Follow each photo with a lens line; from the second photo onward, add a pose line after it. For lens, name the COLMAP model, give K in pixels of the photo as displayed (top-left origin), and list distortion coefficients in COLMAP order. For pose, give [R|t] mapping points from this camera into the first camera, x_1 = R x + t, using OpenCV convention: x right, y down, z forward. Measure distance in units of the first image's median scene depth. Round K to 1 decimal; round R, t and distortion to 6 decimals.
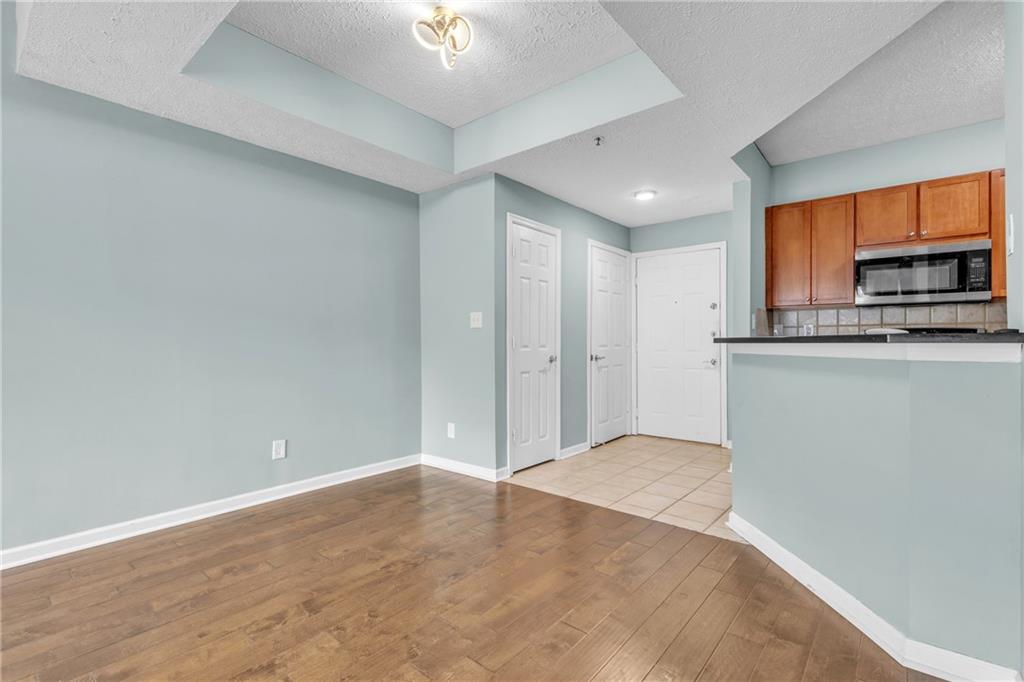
lens RADIAL K [[468.1, 0, 513.1], [0, 468.1, 335.0], [0, 0, 1]] dist [0.009522, -0.000441]
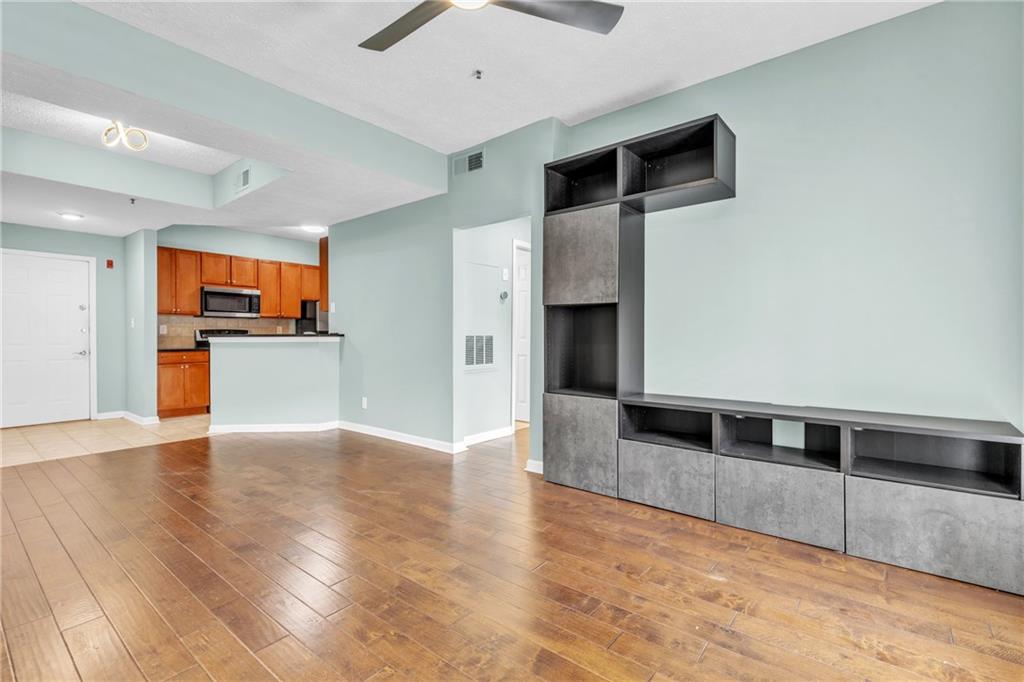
lens RADIAL K [[468.1, 0, 505.6], [0, 468.1, 337.5], [0, 0, 1]] dist [0.009522, -0.000441]
pose [[-0.008001, -0.003390, 0.999962, -1.092742], [-0.011953, 0.999923, 0.003294, -0.001094], [-0.999897, -0.011926, -0.008041, -0.135924]]
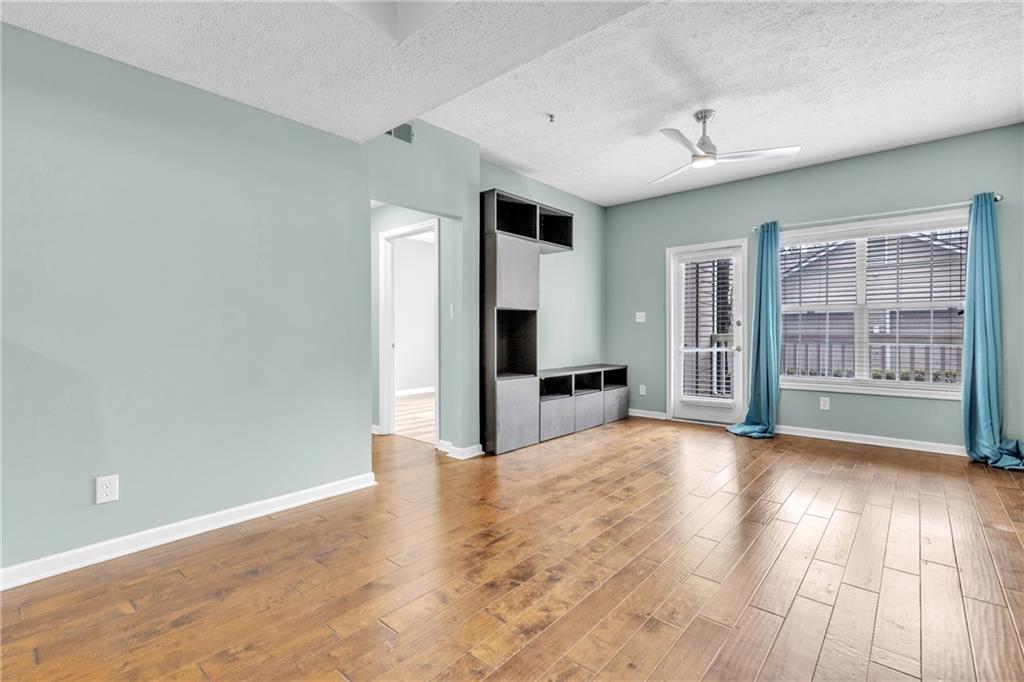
lens RADIAL K [[468.1, 0, 514.2], [0, 468.1, 335.3], [0, 0, 1]] dist [0.009522, -0.000441]
pose [[-0.999883, 0.002004, 0.015195, -0.216439], [0.001862, 0.999955, -0.009327, 0.013834], [-0.015213, -0.009297, -0.999841, 0.893346]]
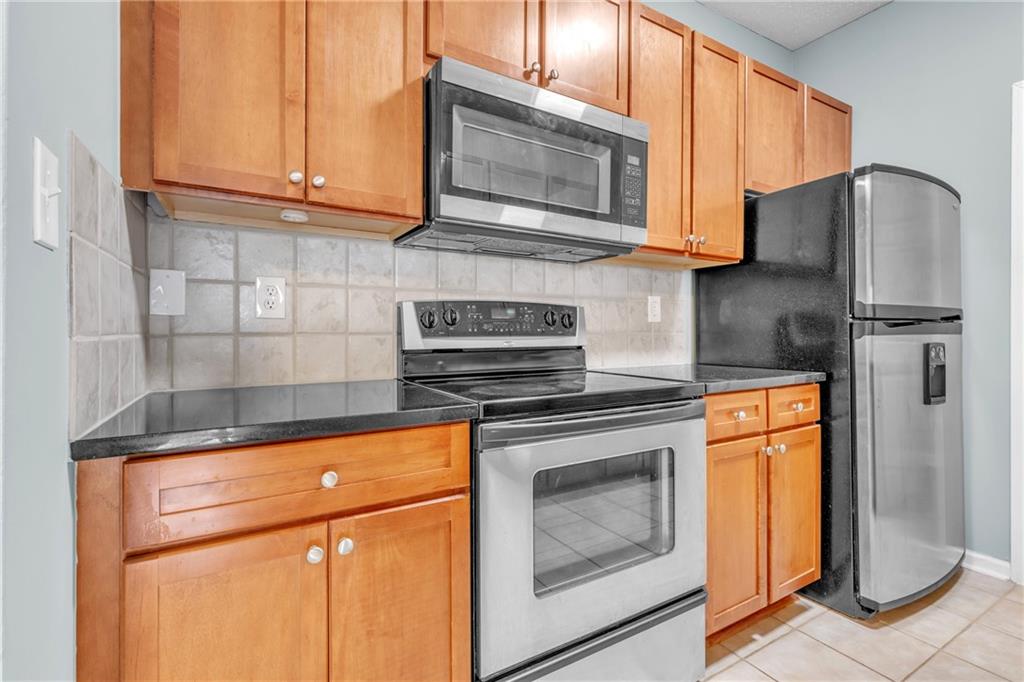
lens RADIAL K [[468.1, 0, 516.3], [0, 468.1, 331.1], [0, 0, 1]] dist [0.009522, -0.000441]
pose [[0.326016, 0.000888, 0.945364, 0.441323], [-0.014075, 0.999893, 0.003914, 0.013661], [-0.945260, -0.014582, 0.325993, 0.858676]]
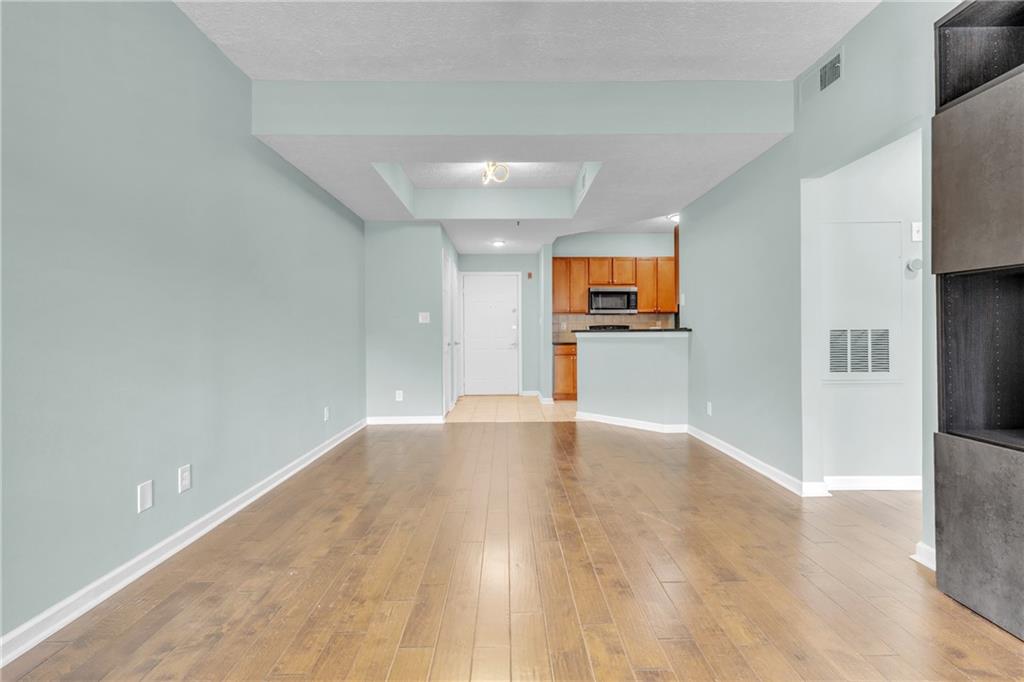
lens RADIAL K [[468.1, 0, 511.3], [0, 468.1, 328.3], [0, 0, 1]] dist [0.009522, -0.000441]
pose [[0.757247, 0.001527, 0.653127, -0.861702], [-0.003542, 0.999992, 0.001769, -0.002604], [-0.653119, -0.003653, 0.757246, -0.307994]]
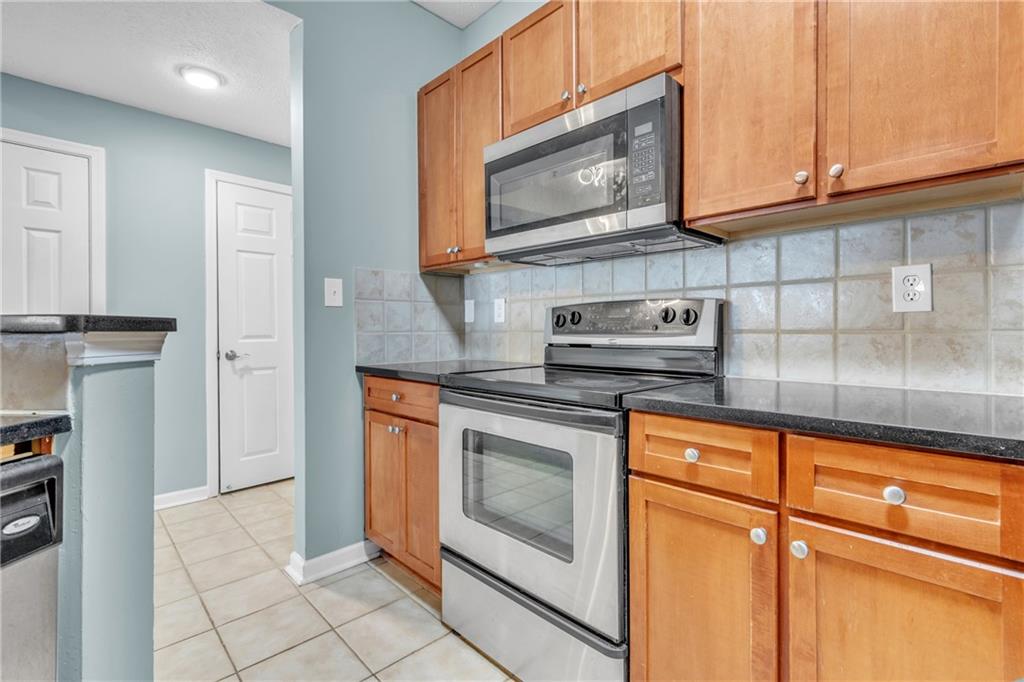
lens RADIAL K [[468.1, 0, 510.3], [0, 468.1, 331.7], [0, 0, 1]] dist [0.009522, -0.000441]
pose [[0.993793, -0.005377, -0.111116, 0.821663], [0.007735, 0.999754, 0.020801, 0.006984], [0.110976, -0.021531, 0.993590, 0.517809]]
